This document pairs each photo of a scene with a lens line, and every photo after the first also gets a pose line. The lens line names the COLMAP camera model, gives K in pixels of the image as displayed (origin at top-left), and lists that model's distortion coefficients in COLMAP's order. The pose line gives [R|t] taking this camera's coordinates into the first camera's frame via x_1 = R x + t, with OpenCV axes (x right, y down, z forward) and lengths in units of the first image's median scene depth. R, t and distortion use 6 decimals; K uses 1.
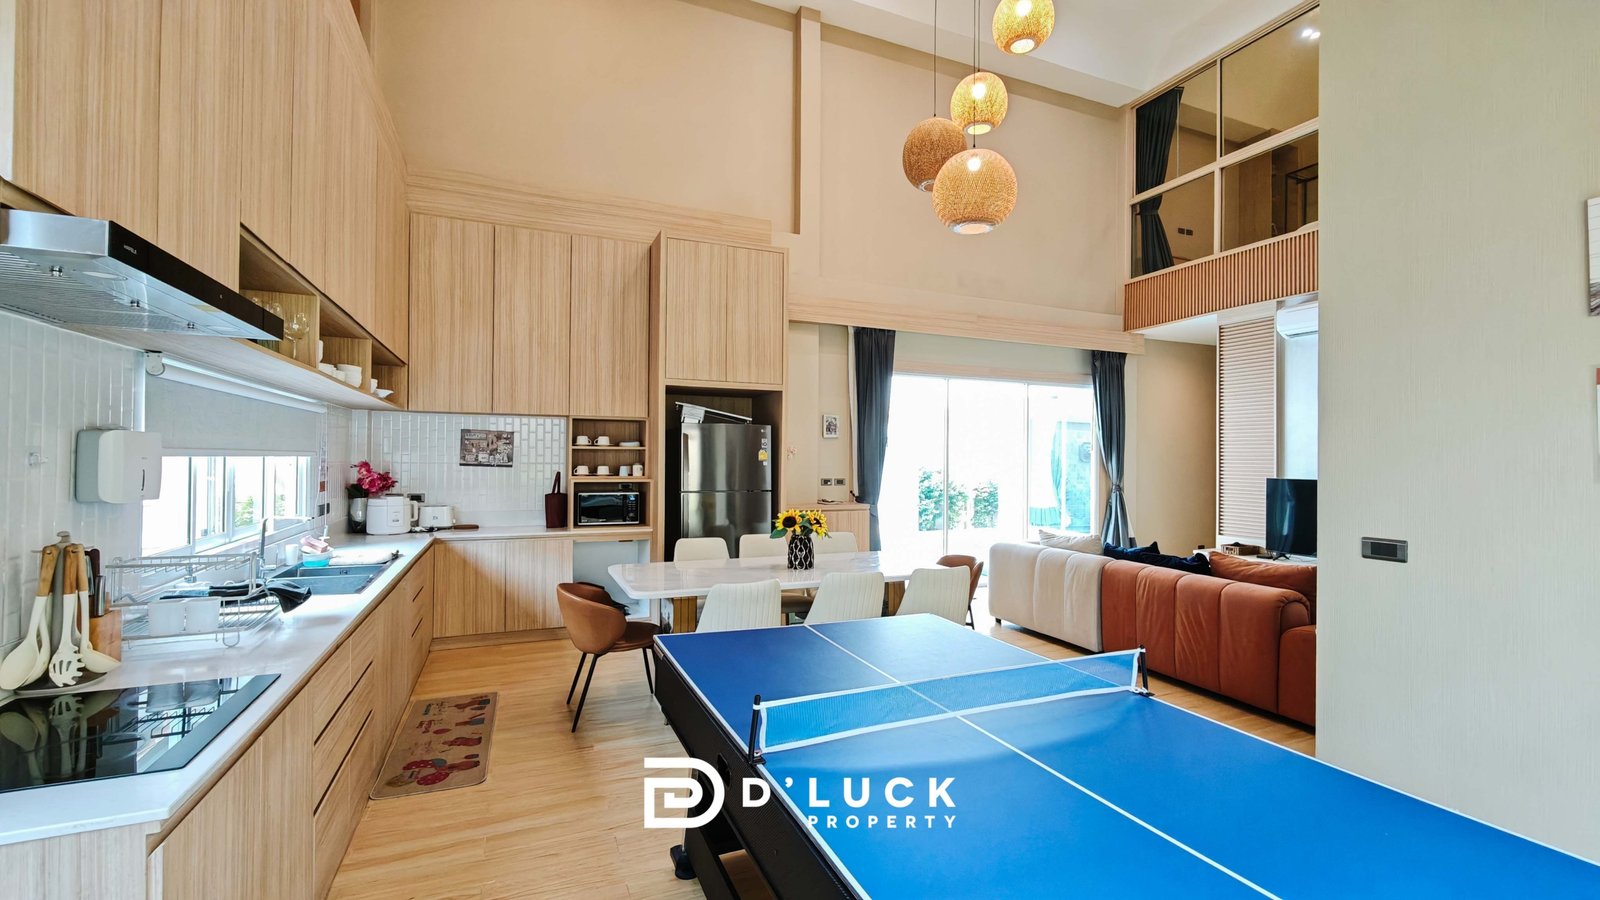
lens RADIAL K [[664.4, 0, 804.0], [0, 664.4, 453.5], [0, 0, 1]] dist [-0.011417, 0.000124]
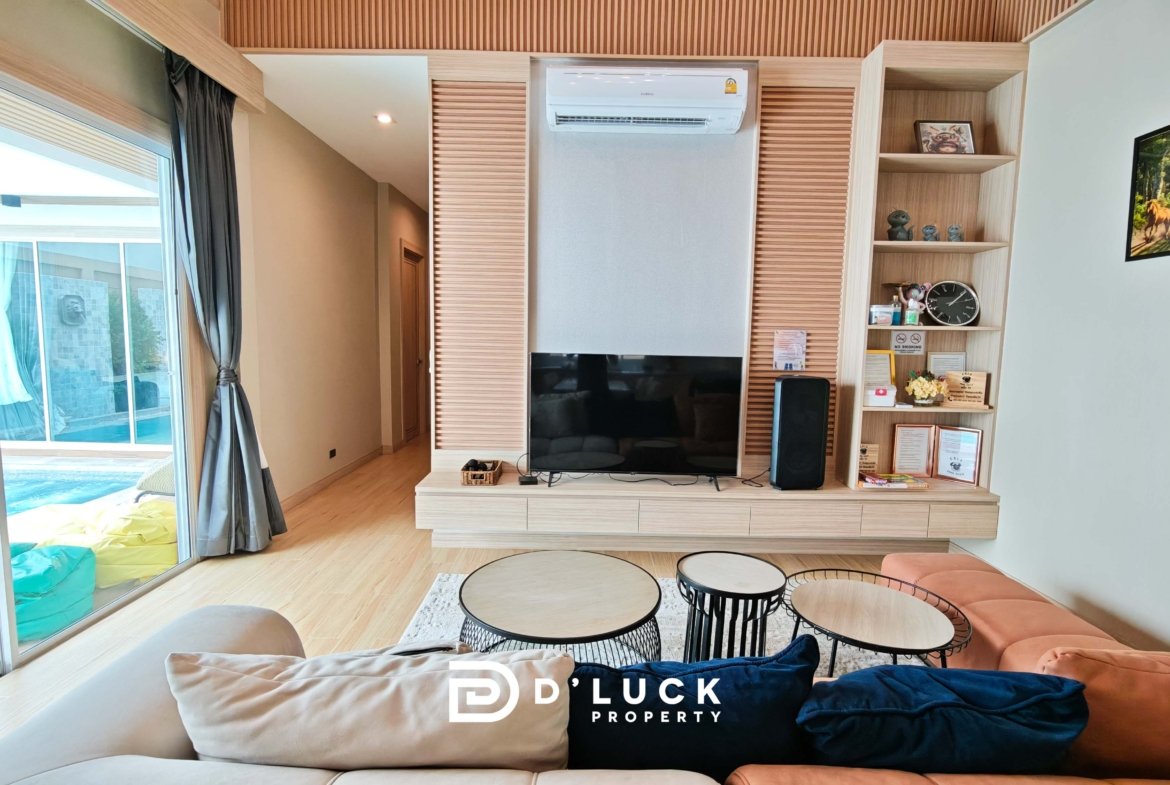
lens RADIAL K [[581.7, 0, 585.2], [0, 581.7, 397.1], [0, 0, 1]] dist [-0.000287, -0.000188]
pose [[0.399061, -0.092294, 0.912268, 0.184052], [-0.025059, 0.993452, 0.111469, 0.013011], [-0.916582, -0.067344, 0.394135, 0.589480]]
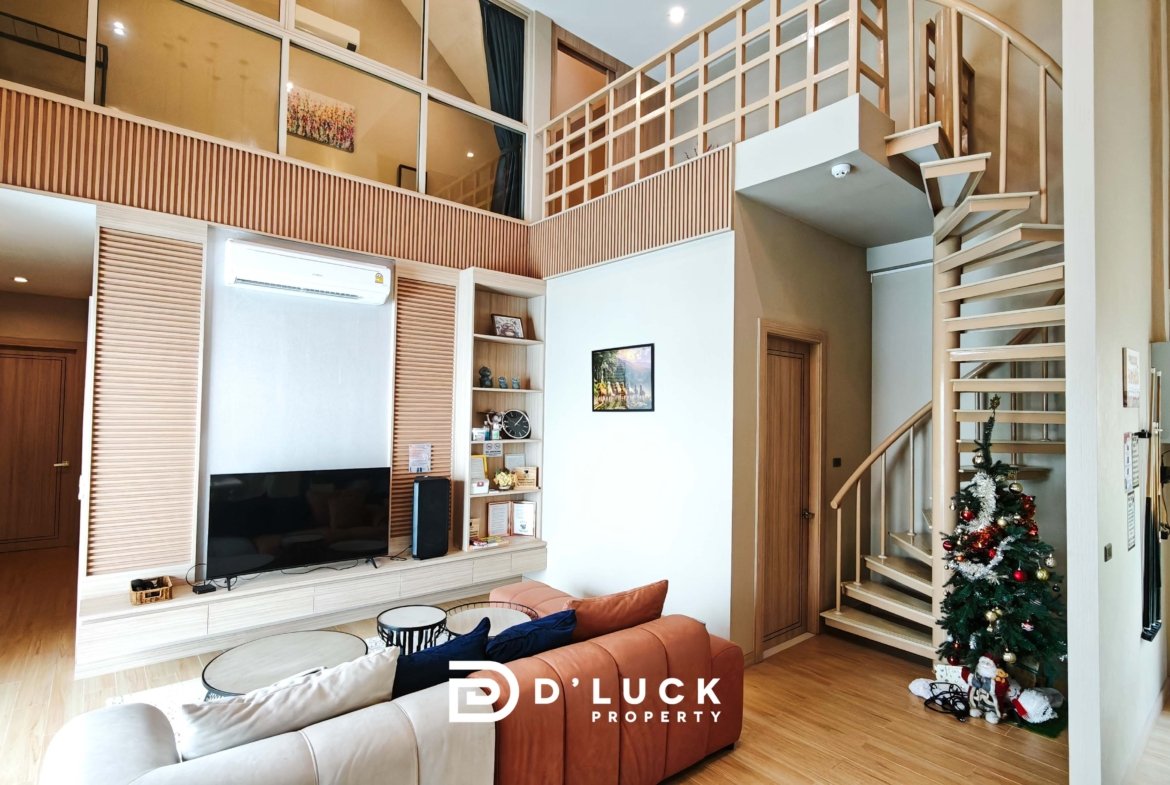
lens RADIAL K [[581.7, 0, 585.2], [0, 581.7, 397.1], [0, 0, 1]] dist [-0.000287, -0.000188]
pose [[-0.281101, 0.014505, 0.959569, 0.000622], [-0.029793, 0.999272, -0.023832, -0.033546], [-0.959216, -0.035288, -0.280464, 0.632161]]
